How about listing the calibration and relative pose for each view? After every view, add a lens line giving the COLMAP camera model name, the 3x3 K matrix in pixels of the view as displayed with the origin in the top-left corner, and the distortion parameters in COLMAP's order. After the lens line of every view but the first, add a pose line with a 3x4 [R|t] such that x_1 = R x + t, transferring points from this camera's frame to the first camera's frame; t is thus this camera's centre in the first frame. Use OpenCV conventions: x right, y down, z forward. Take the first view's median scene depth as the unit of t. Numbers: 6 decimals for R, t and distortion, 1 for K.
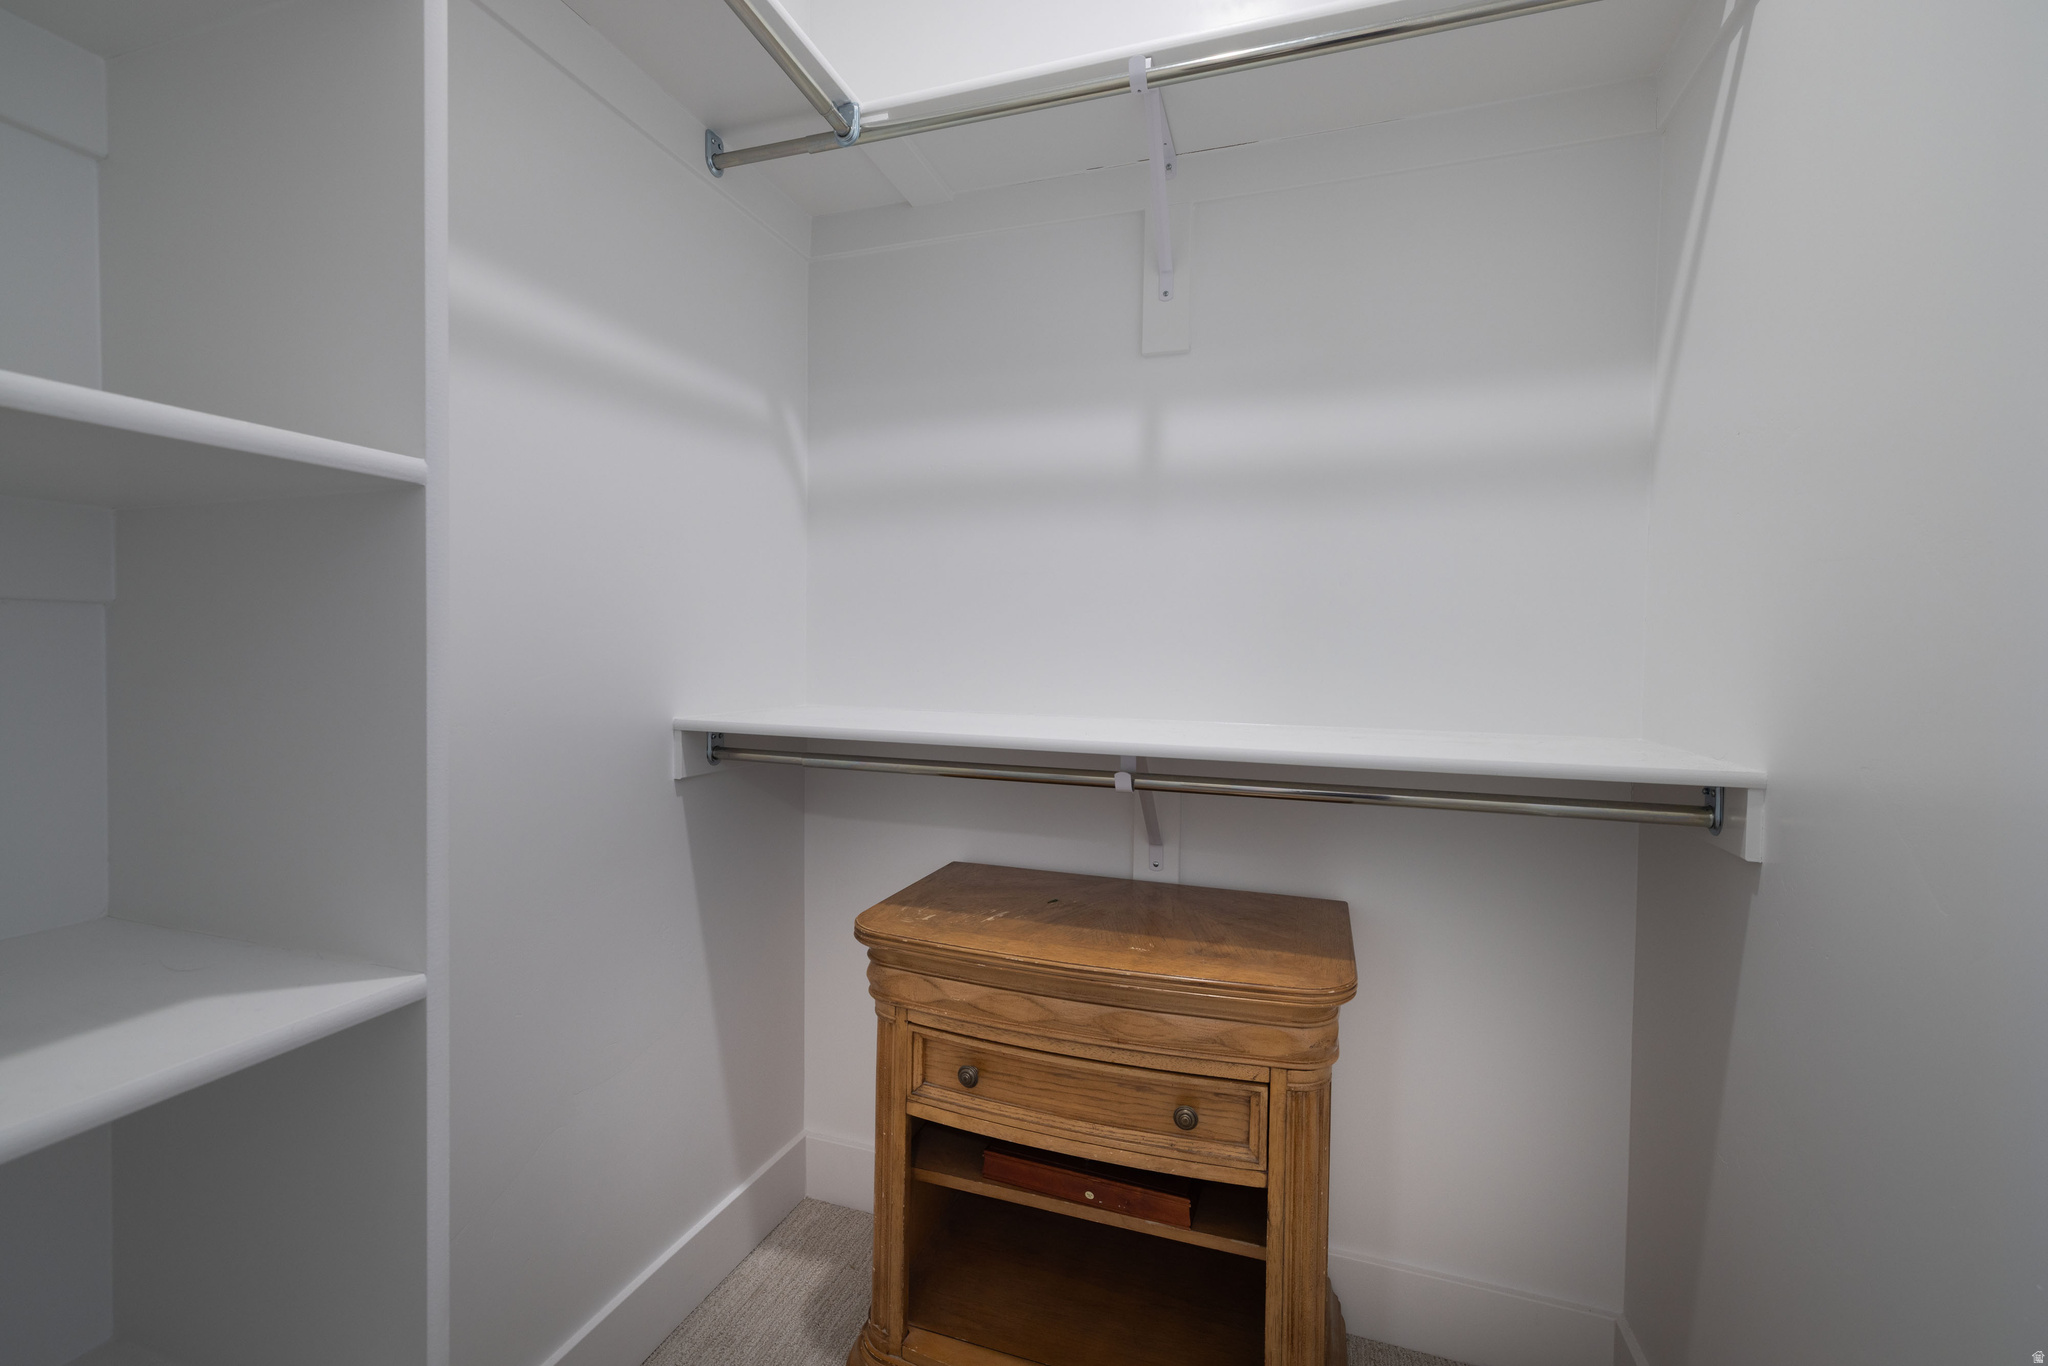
lens RADIAL K [[869.3, 0, 1023.3], [0, 869.3, 676.5], [0, 0, 1]] dist [0.000482, 0.000698]
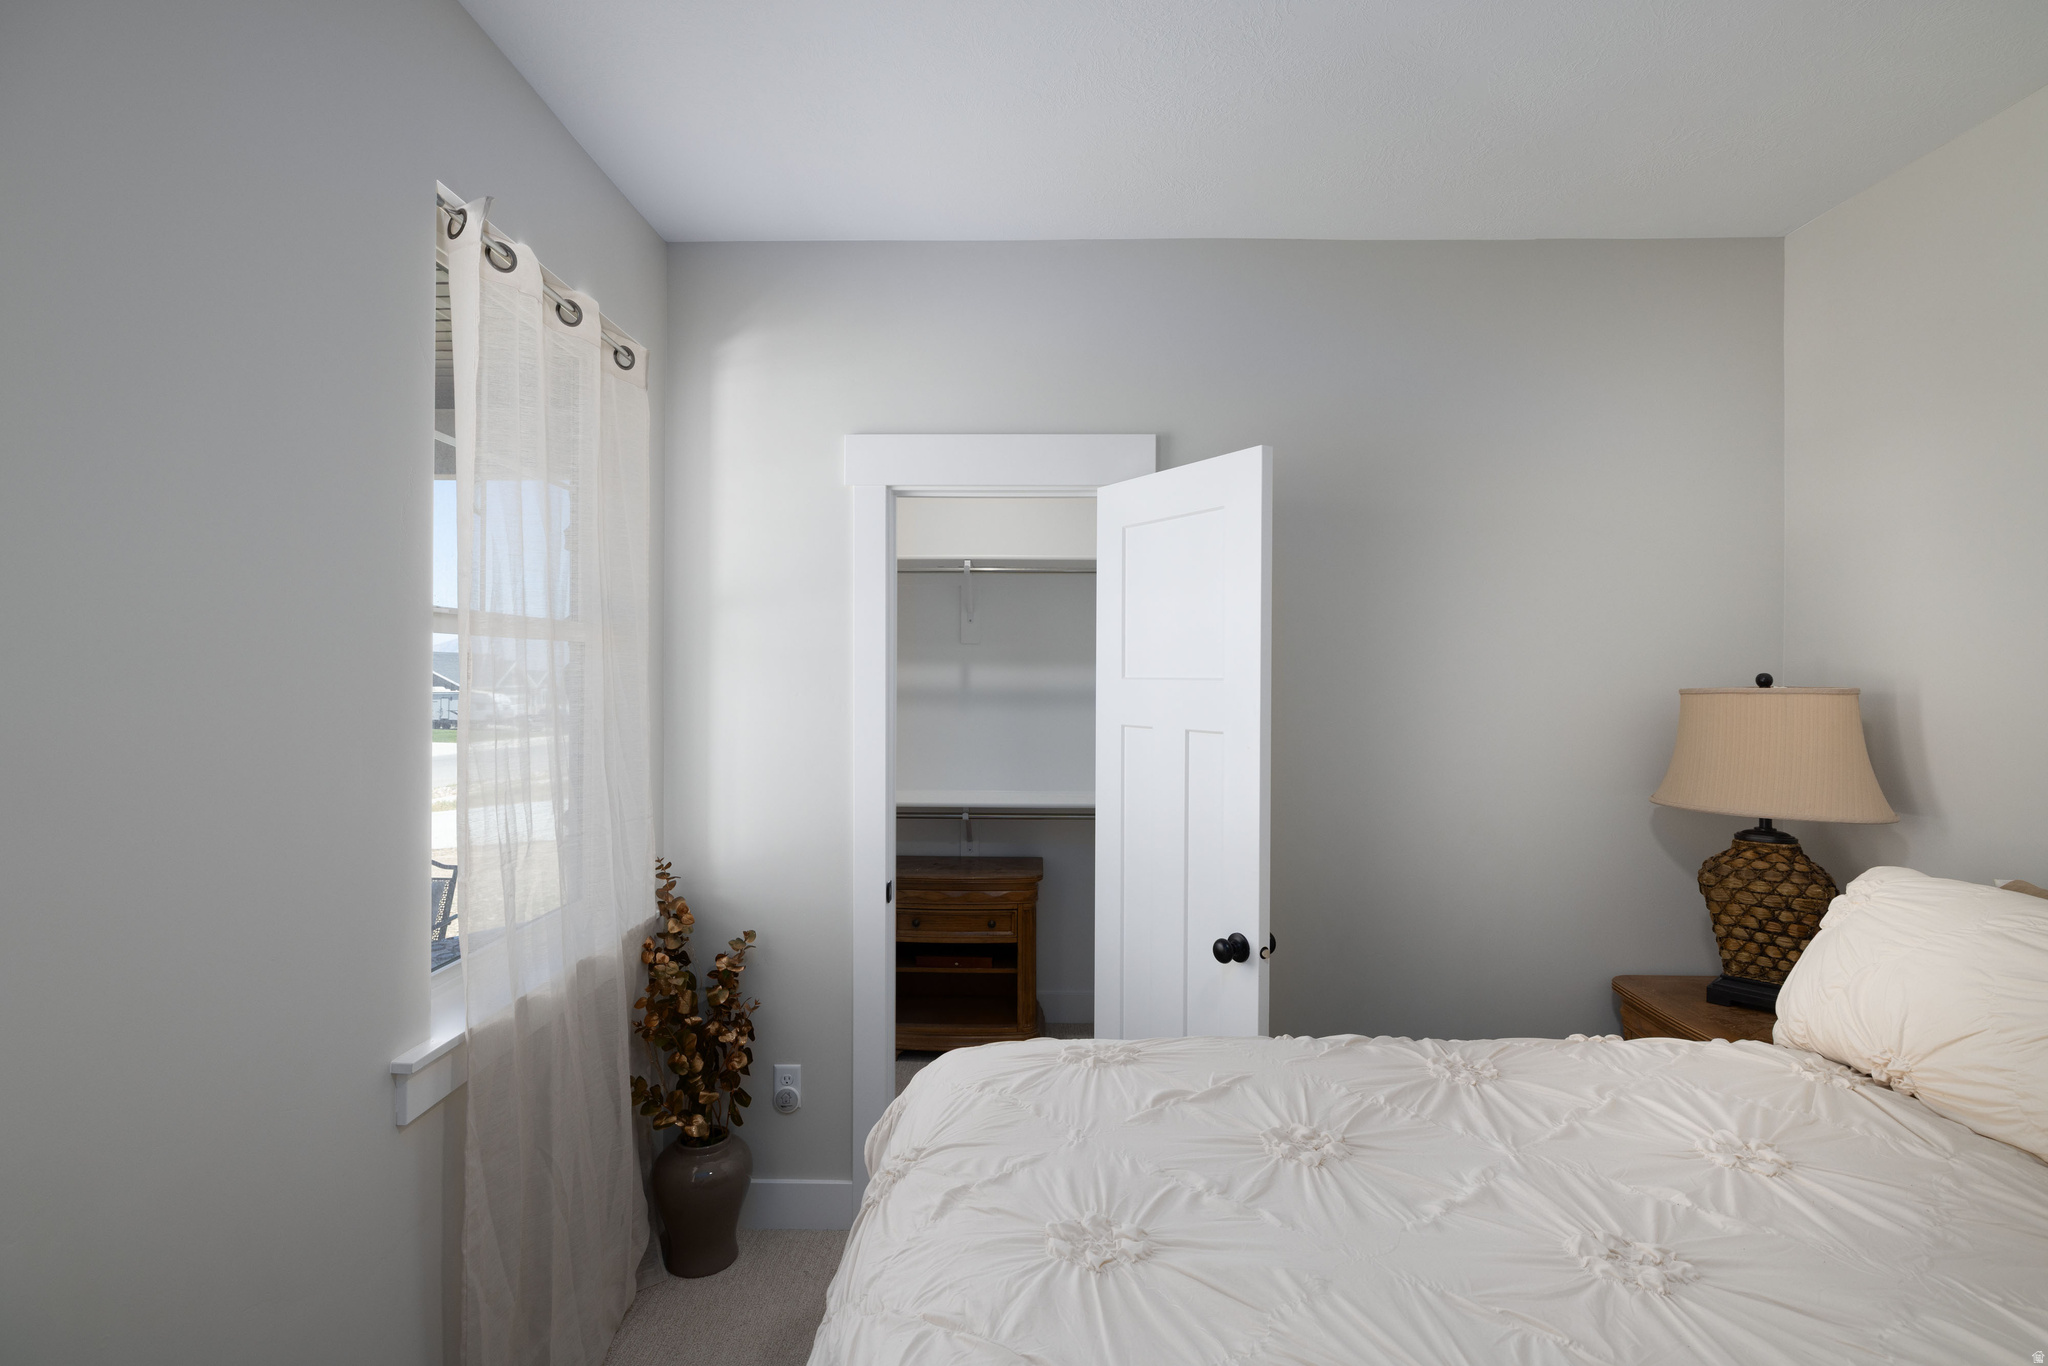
lens RADIAL K [[975.7, 0, 1032.6], [0, 975.7, 696.1], [0, 0, 1]] dist [-0.001307, 0.000466]
pose [[0.945637, -0.012944, 0.324965, -0.742001], [0.016270, 0.999839, -0.007518, -0.255509], [-0.324815, 0.012397, 0.945696, -2.186855]]
